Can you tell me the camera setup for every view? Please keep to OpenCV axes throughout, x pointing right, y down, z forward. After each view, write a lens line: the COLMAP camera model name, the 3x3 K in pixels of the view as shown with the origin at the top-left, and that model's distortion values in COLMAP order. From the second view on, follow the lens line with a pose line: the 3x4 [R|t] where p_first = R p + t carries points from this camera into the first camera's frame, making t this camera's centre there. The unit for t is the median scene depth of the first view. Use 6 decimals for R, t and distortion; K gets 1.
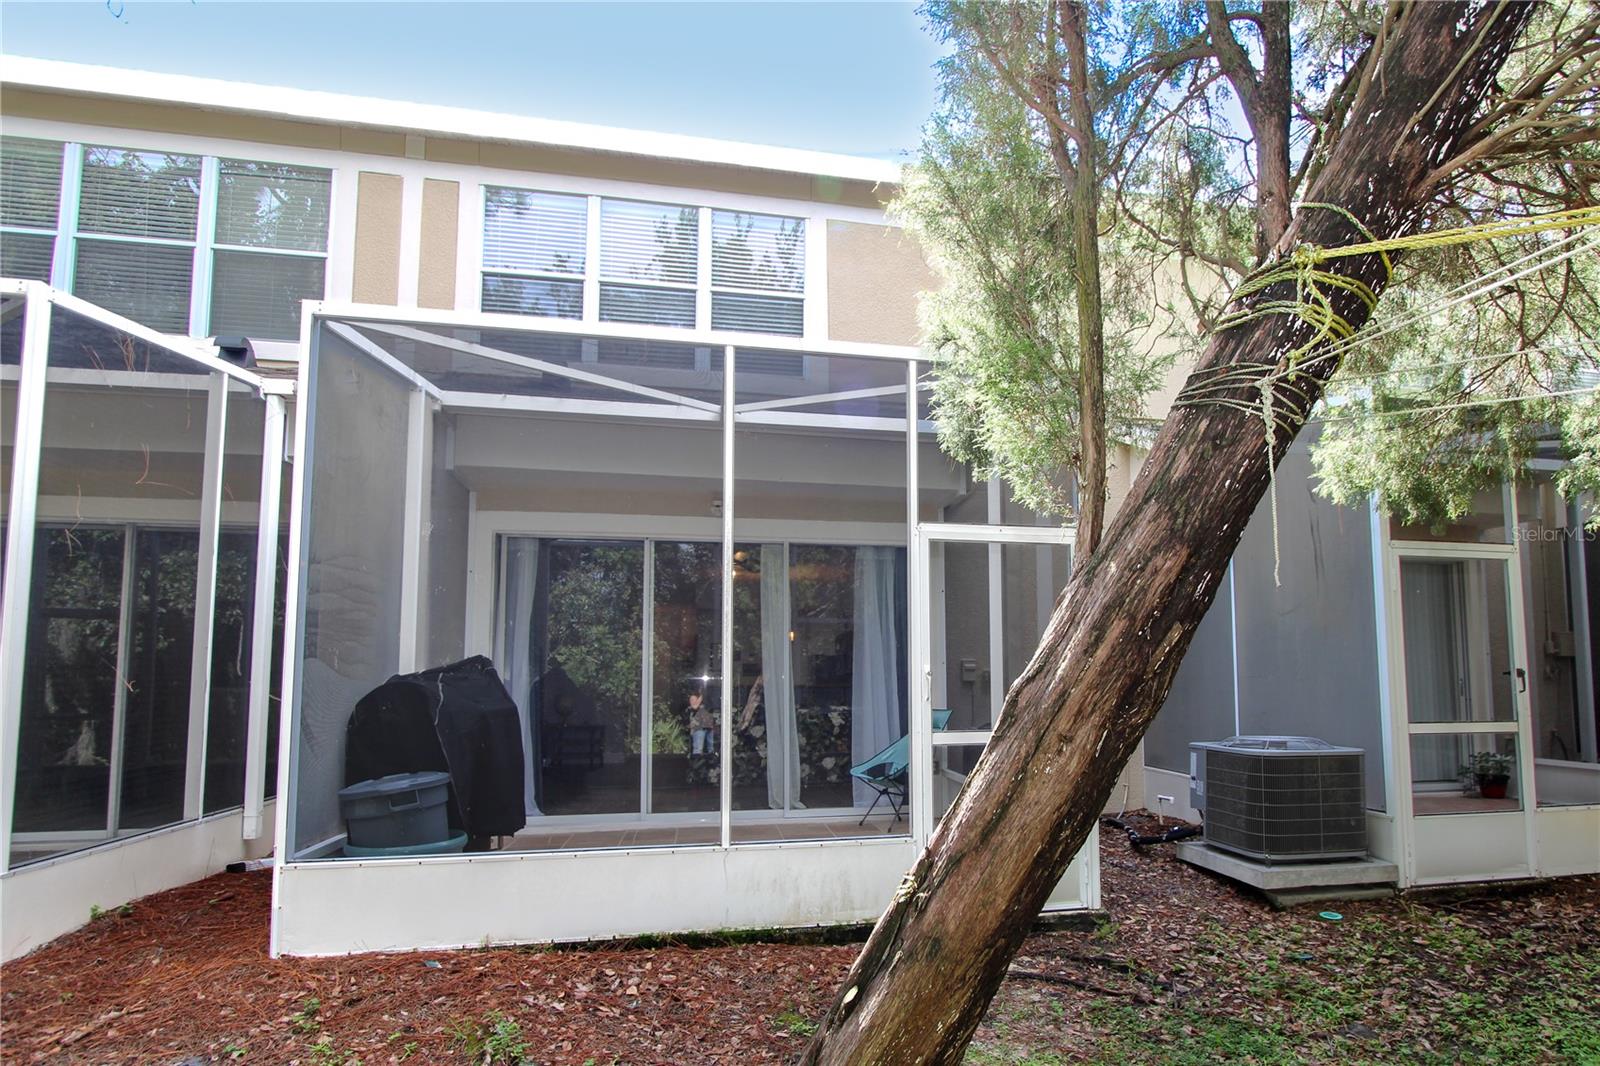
lens RADIAL K [[791.8, 0, 843.5], [0, 791.8, 560.5], [0, 0, 1]] dist [-0.009549, 0.000178]
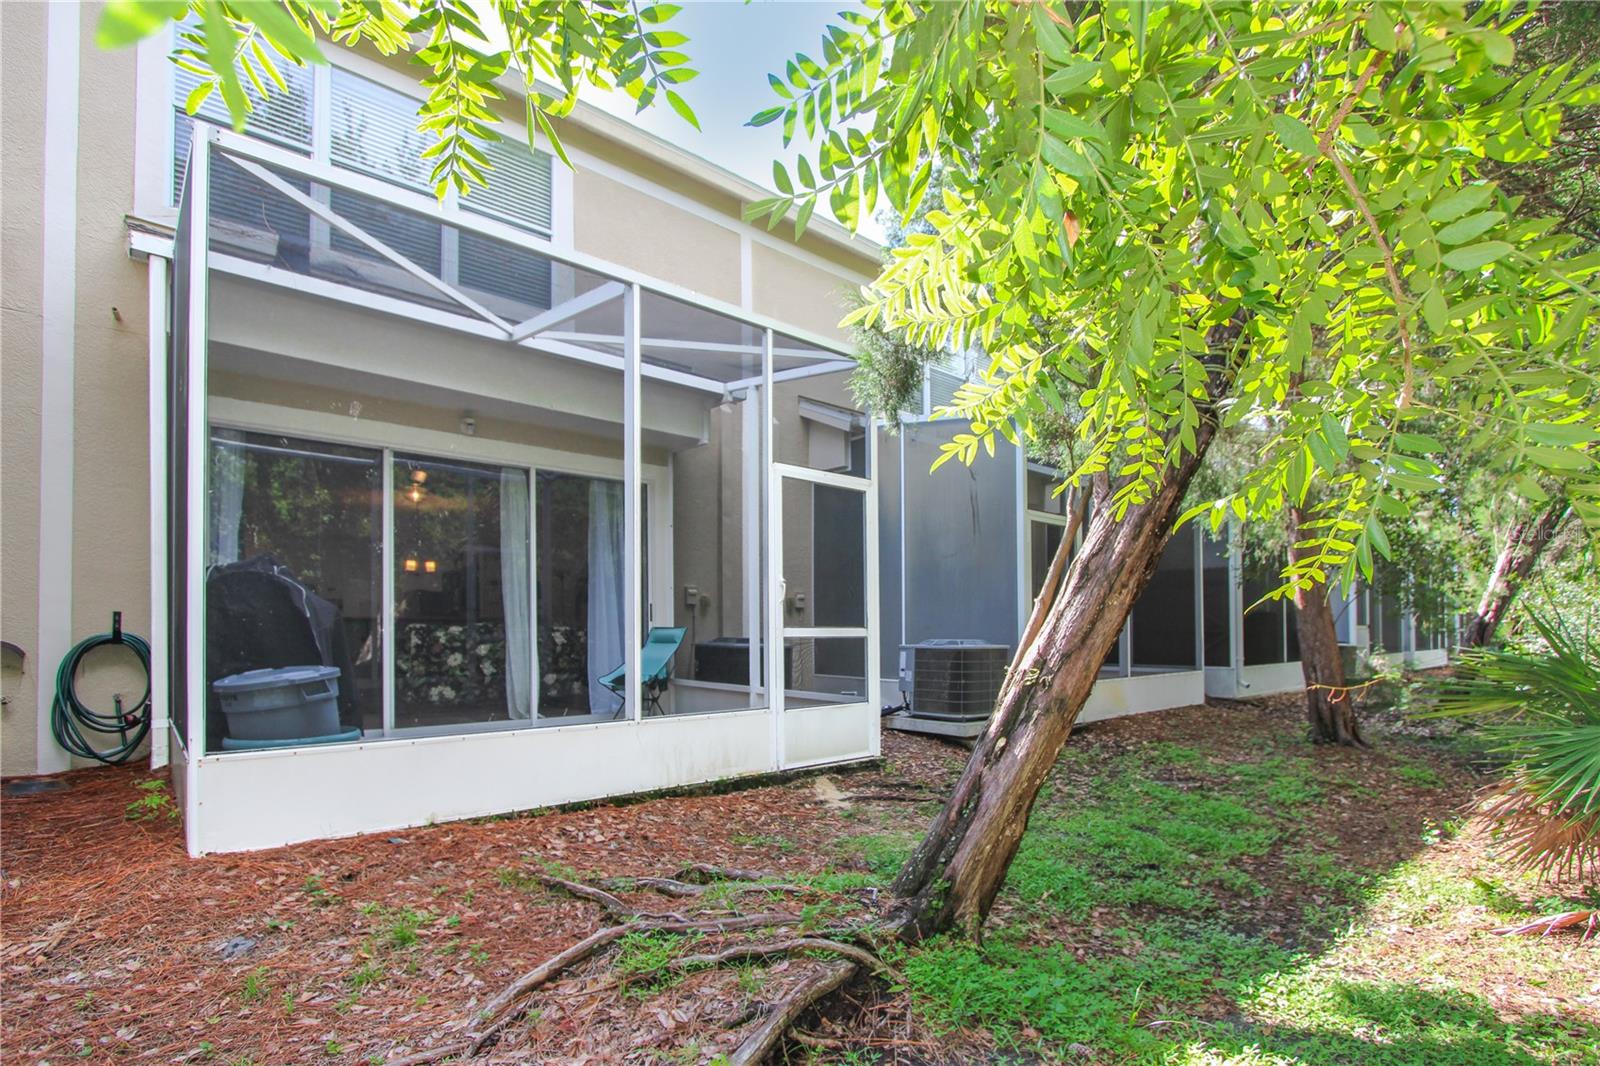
lens RADIAL K [[736.7, 0, 807.2], [0, 736.7, 542.7], [0, 0, 1]] dist [-0.024577, 0.006757]
pose [[0.873754, 0.061107, 0.482513, -0.514283], [-0.080008, 0.996619, 0.018668, 0.067860], [-0.479741, -0.054916, 0.875690, -0.051266]]
